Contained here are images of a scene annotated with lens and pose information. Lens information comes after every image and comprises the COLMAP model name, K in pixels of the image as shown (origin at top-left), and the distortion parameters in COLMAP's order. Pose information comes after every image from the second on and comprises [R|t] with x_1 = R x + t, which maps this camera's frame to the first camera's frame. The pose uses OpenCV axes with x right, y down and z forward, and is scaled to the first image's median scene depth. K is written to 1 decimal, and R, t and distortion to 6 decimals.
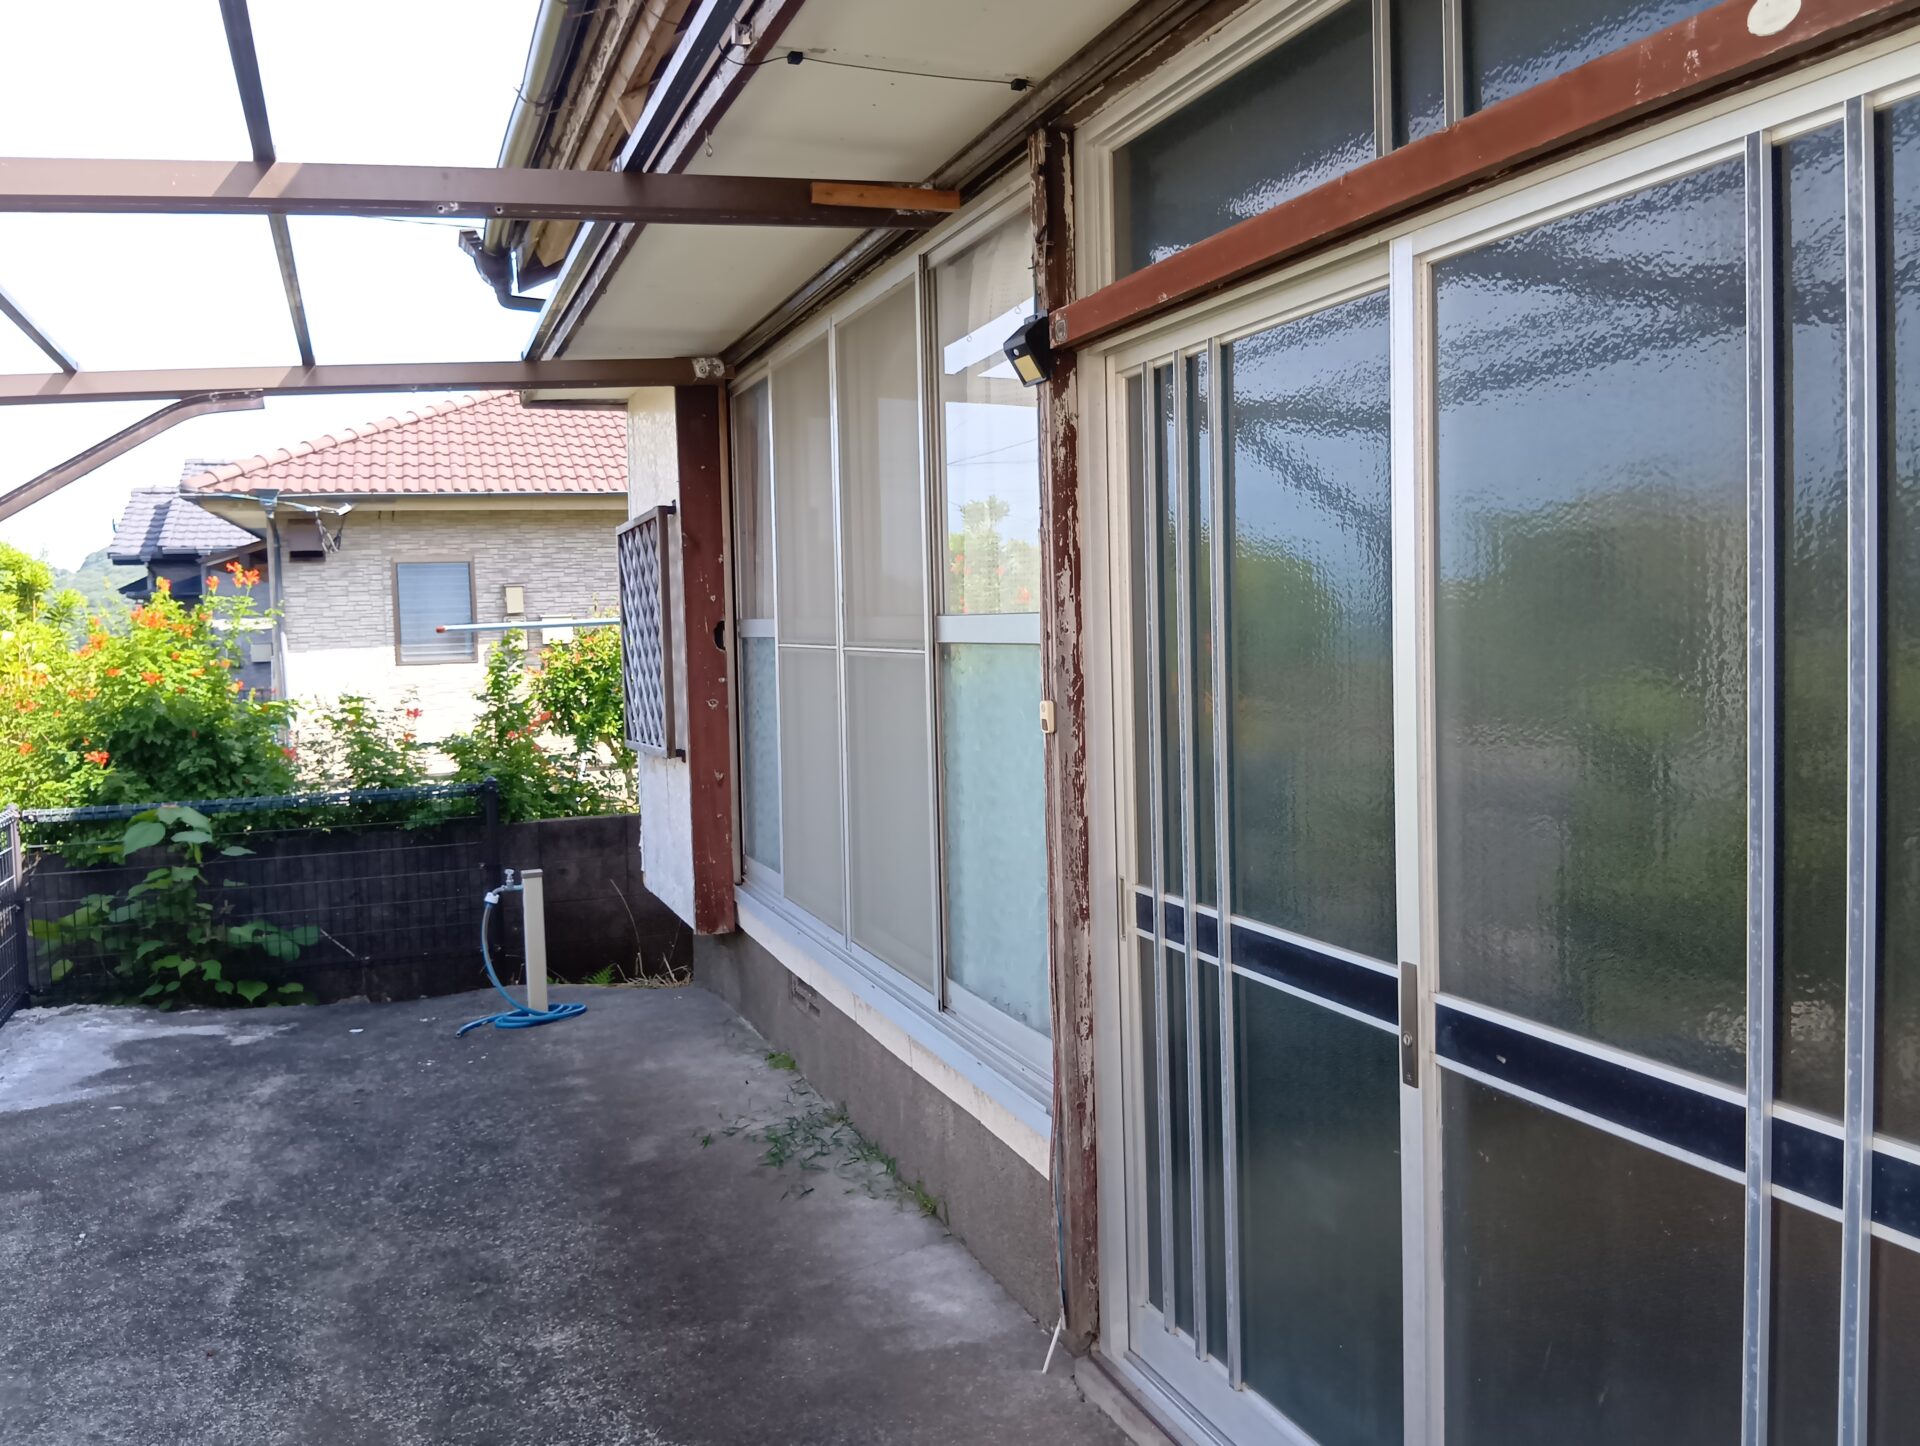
lens RADIAL K [[1481.1, 0, 965.5], [0, 1481.1, 724.9], [0, 0, 1]] dist [0.086710, -0.189613]
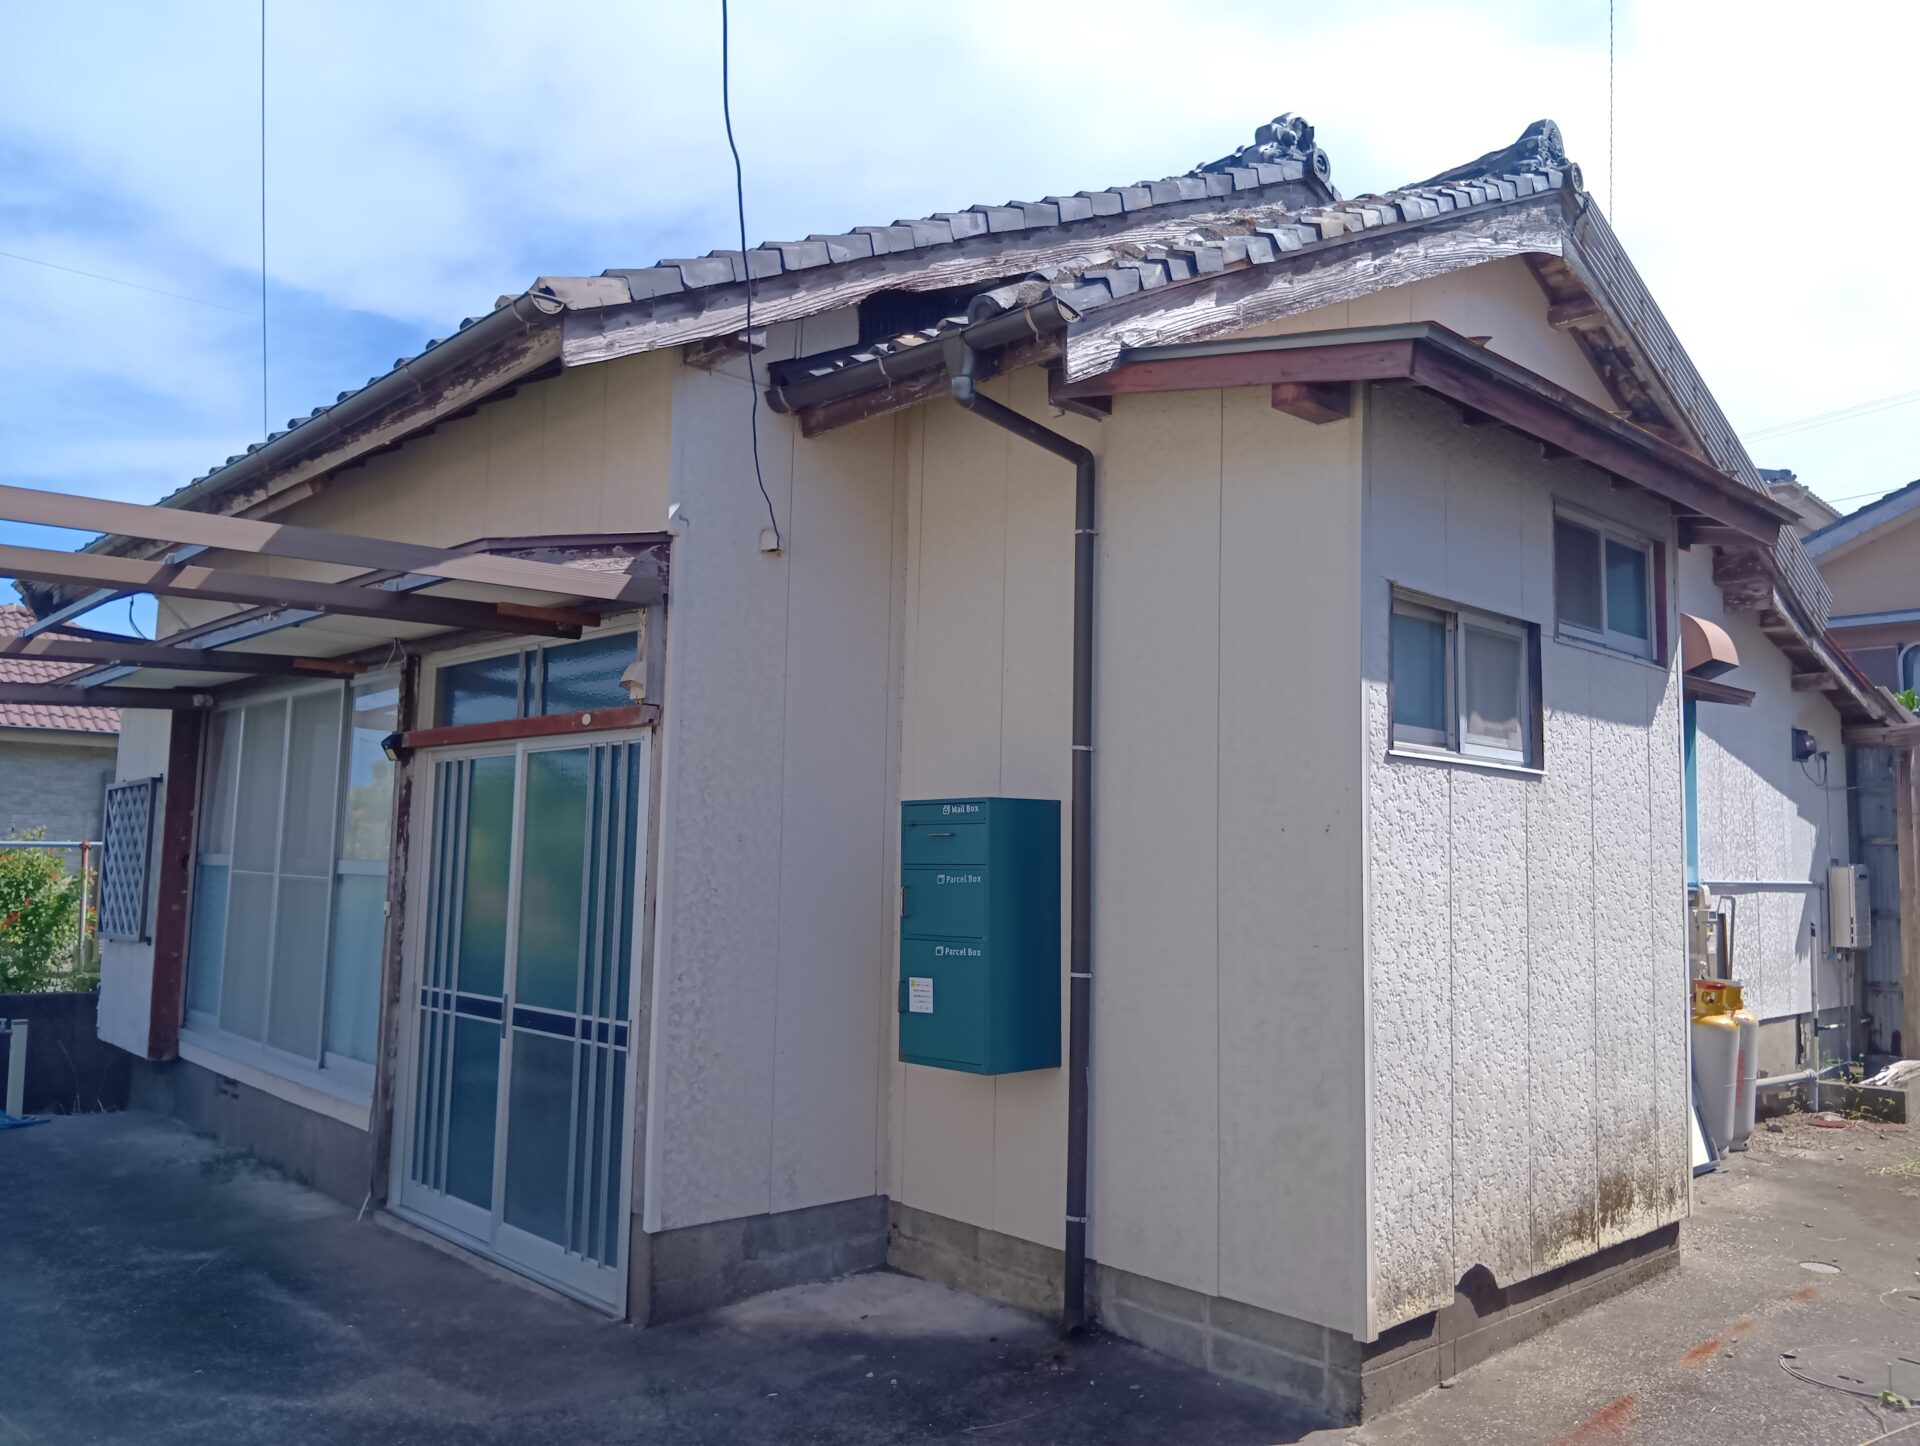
lens RADIAL K [[1481.1, 0, 965.5], [0, 1481.1, 724.9], [0, 0, 1]] dist [0.086710, -0.189613]
pose [[0.929359, 0.084438, 0.359391, 0.027594], [-0.023543, 0.985067, -0.170556, 0.070270], [-0.368426, 0.150046, 0.917469, -1.177613]]
